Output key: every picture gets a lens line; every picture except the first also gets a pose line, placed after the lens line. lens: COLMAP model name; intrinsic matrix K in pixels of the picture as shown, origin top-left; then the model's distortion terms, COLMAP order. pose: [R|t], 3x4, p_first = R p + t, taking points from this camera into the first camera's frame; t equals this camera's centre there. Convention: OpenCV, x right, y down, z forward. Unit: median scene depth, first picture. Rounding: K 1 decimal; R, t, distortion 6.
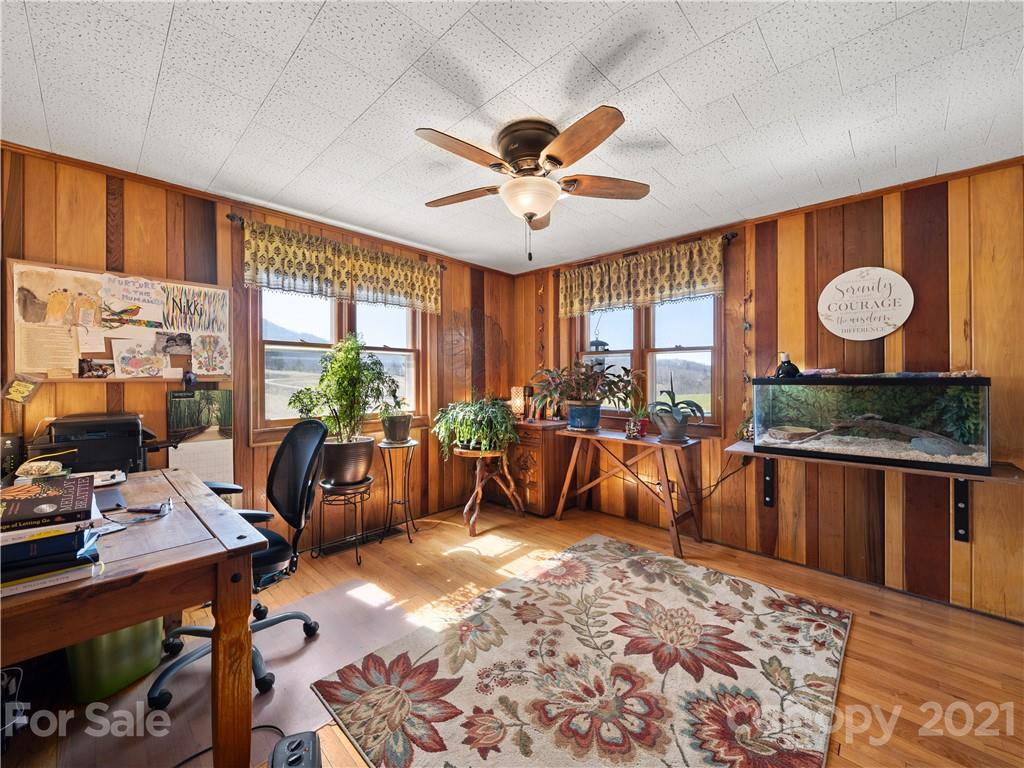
lens RADIAL K [[405.2, 0, 512.2], [0, 405.2, 379.1], [0, 0, 1]] dist [-0.006788, 0.000067]
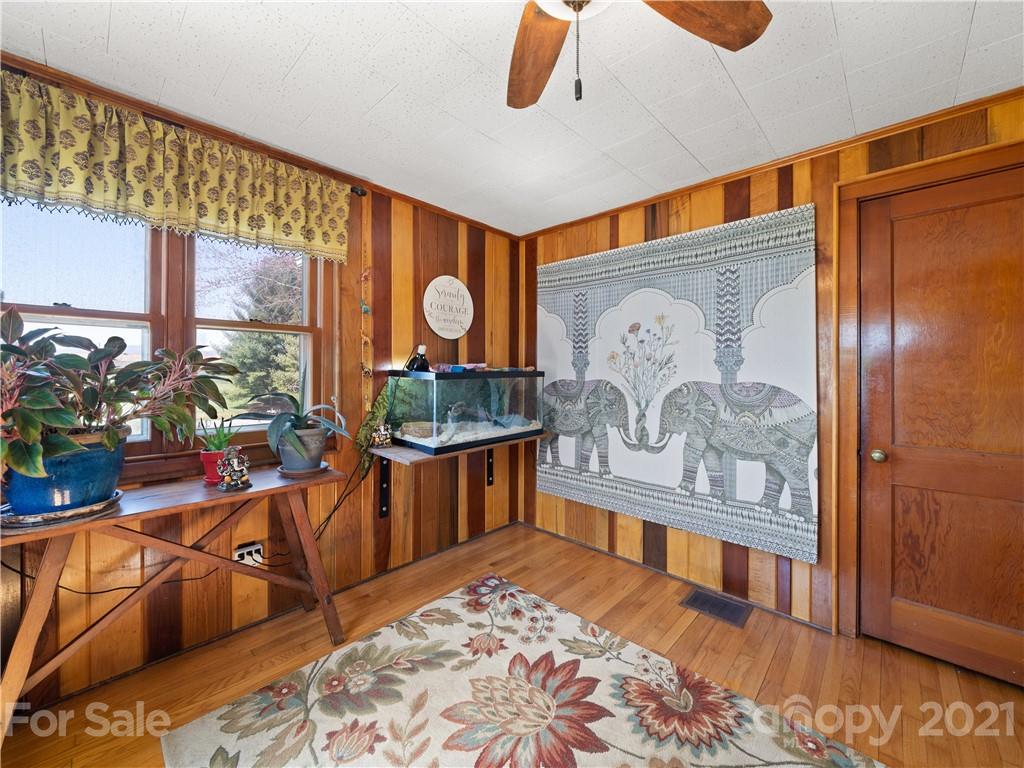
lens RADIAL K [[405.2, 0, 511.9], [0, 405.2, 368.2], [0, 0, 1]] dist [-0.006788, 0.000067]
pose [[-0.007675, 0.004332, 0.999961, -0.312039], [0.002090, 0.999989, -0.004316, -0.007685], [-0.999968, 0.002057, -0.007684, 0.892670]]
